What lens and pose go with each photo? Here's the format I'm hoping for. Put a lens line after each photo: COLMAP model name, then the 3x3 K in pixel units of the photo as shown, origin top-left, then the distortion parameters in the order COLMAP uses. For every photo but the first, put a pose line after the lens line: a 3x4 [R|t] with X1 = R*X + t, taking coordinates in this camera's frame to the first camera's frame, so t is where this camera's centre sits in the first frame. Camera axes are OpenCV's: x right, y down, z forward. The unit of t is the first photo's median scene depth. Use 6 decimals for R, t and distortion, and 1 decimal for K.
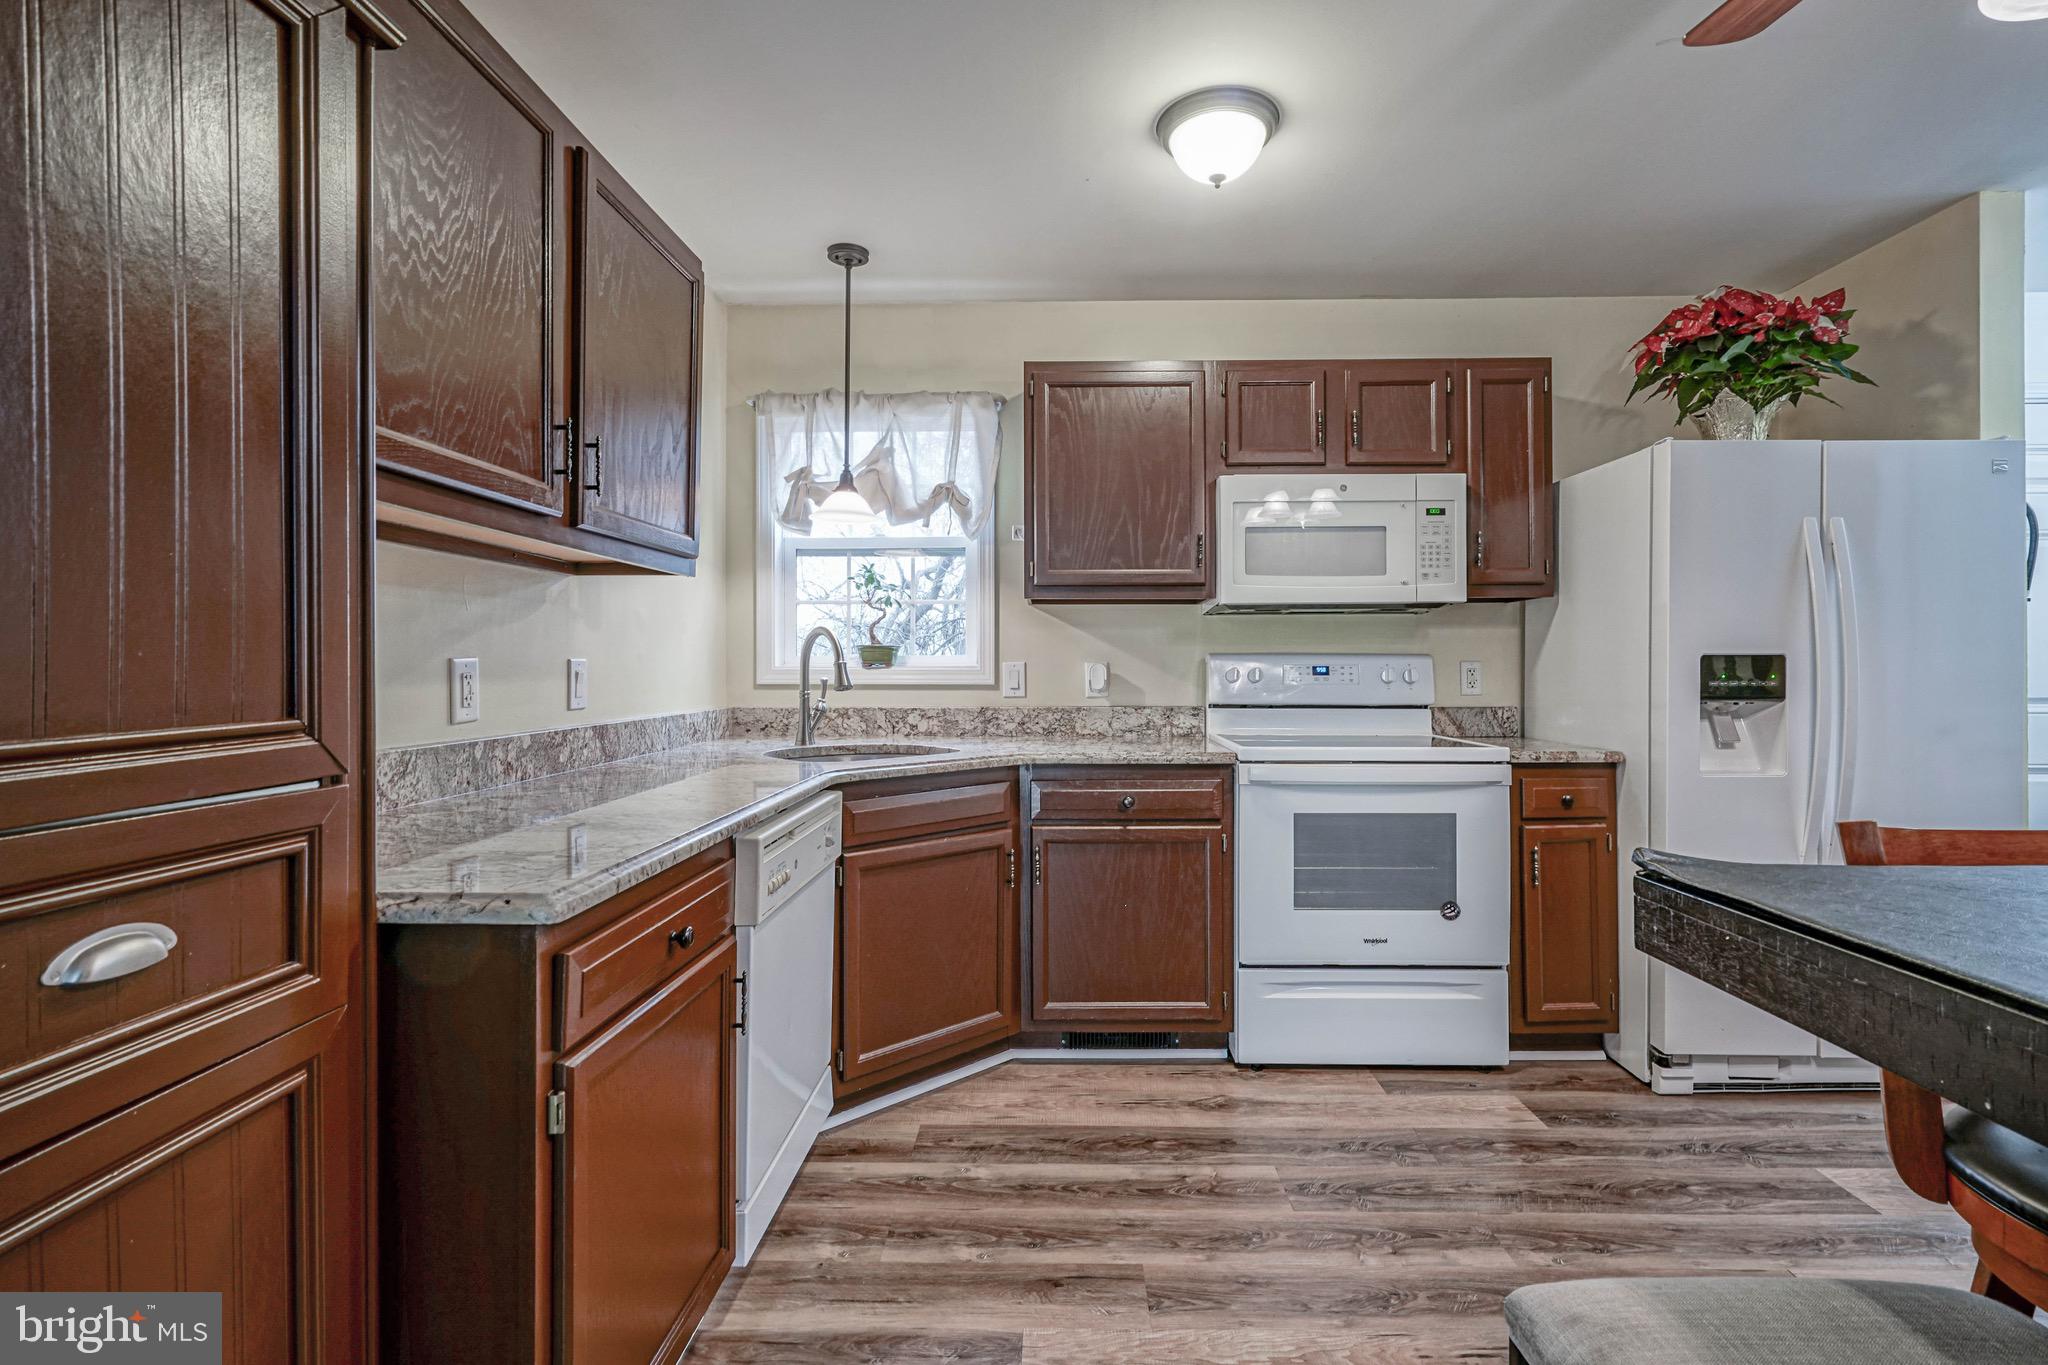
lens RADIAL K [[948.5, 0, 1039.1], [0, 948.5, 667.1], [0, 0, 1]] dist [-0.001300, 0.002219]
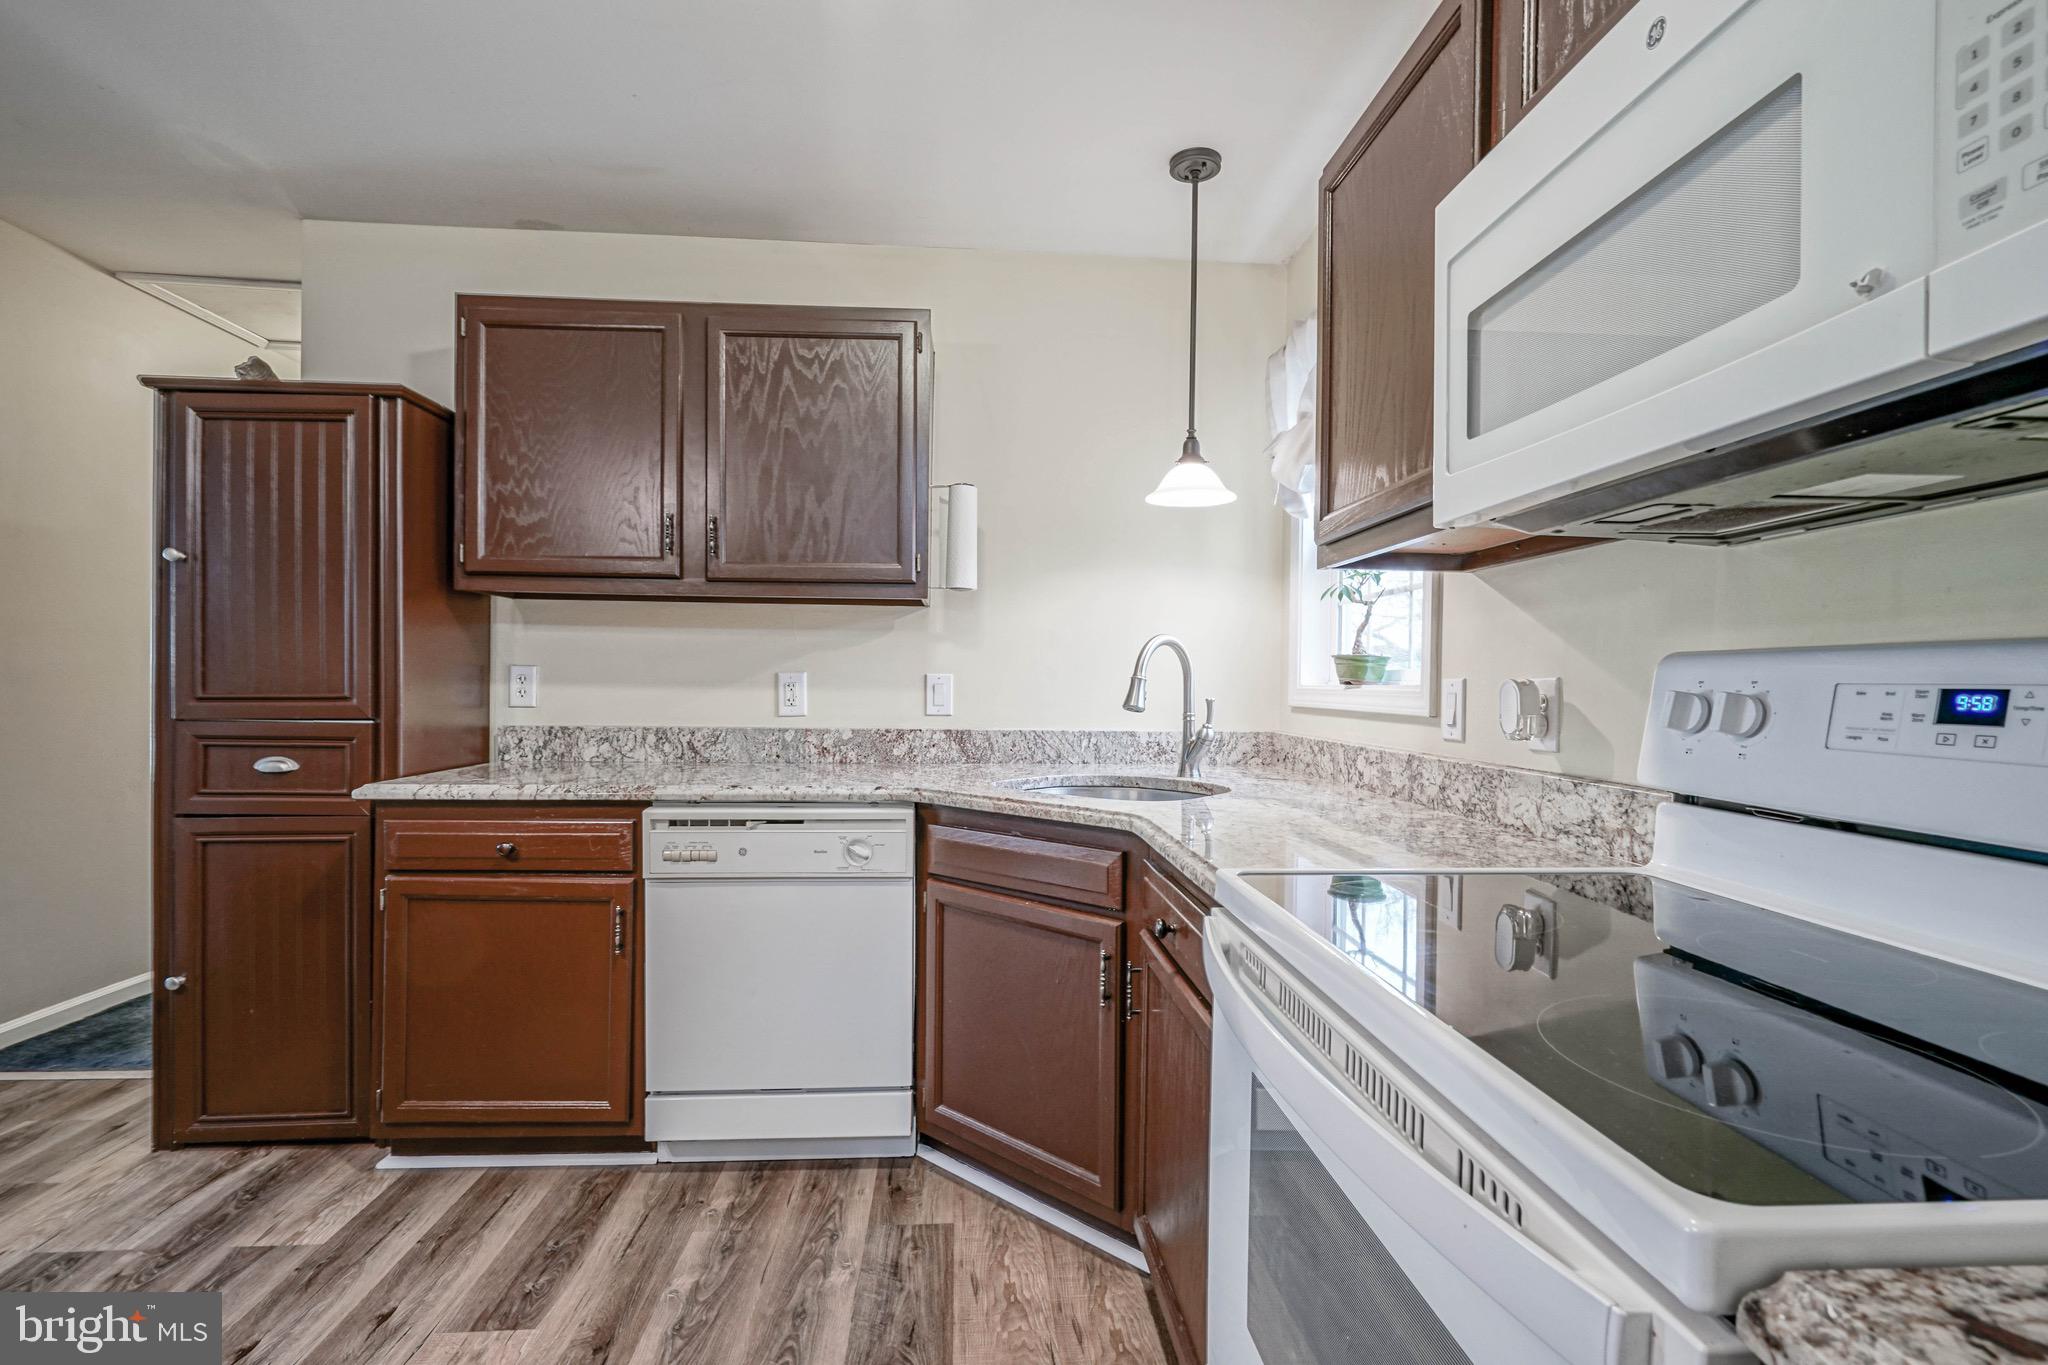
lens RADIAL K [[948.5, 0, 1022.9], [0, 948.5, 683.1], [0, 0, 1]] dist [-0.001300, 0.002219]
pose [[0.090749, 0.001994, -0.995872, 0.787712], [-0.013863, 0.999904, 0.000739, 0.000880], [0.995777, 0.013739, 0.090768, 1.071987]]
